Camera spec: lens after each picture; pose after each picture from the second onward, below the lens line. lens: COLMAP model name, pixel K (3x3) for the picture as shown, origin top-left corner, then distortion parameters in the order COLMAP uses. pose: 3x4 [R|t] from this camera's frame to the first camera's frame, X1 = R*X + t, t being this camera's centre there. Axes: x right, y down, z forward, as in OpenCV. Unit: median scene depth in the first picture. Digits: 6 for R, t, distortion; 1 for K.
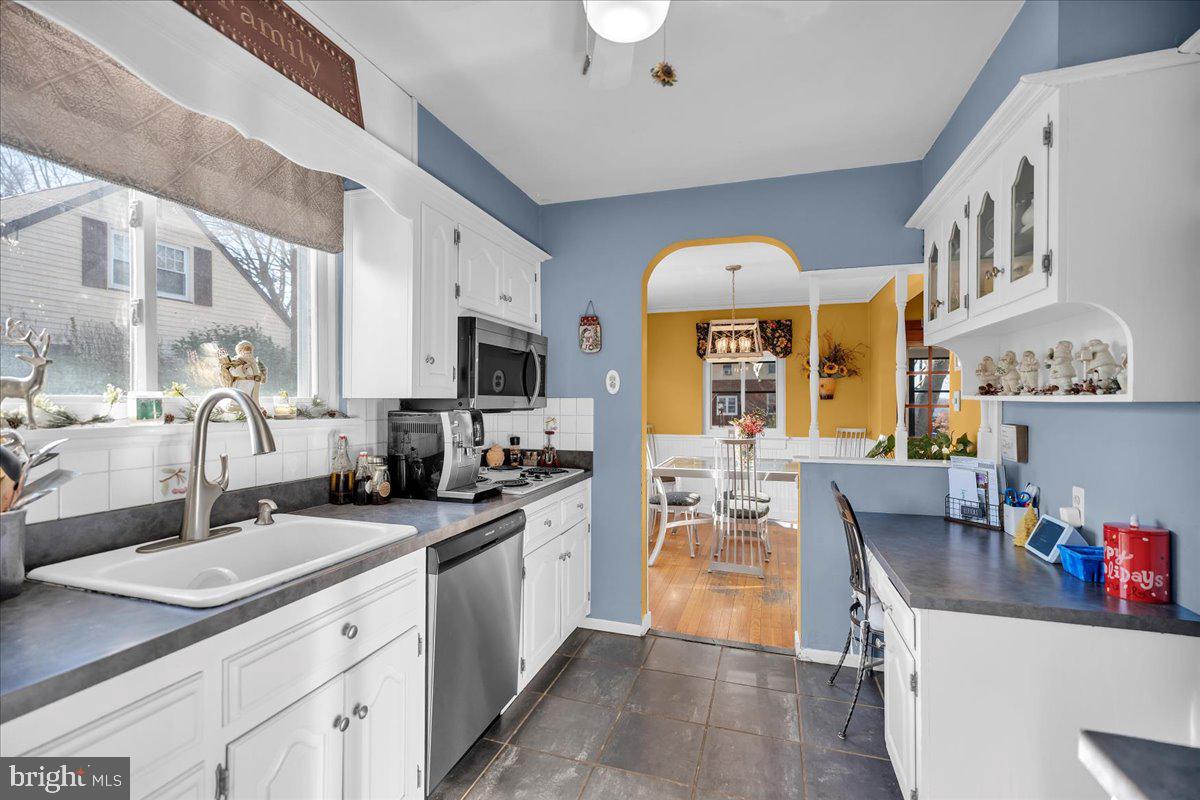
lens RADIAL K [[534.5, 0, 600.0], [0, 534.5, 398.7], [0, 0, 1]] dist [0.004670, 0.000363]
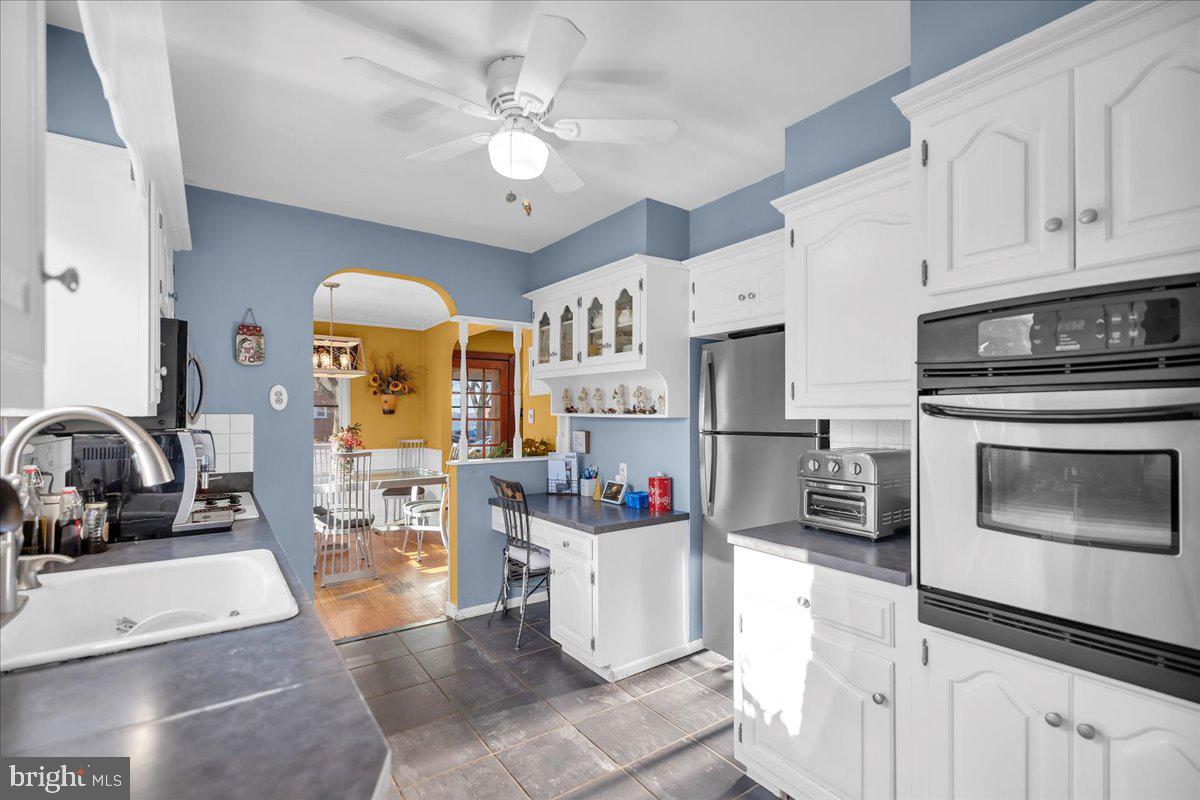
lens RADIAL K [[534.5, 0, 608.9], [0, 534.5, 409.2], [0, 0, 1]] dist [0.004670, 0.000363]
pose [[0.597434, 0.007828, 0.801880, -0.502720], [-0.003873, 0.999969, -0.006877, -0.007874], [-0.801908, 0.001002, 0.597446, -0.057736]]
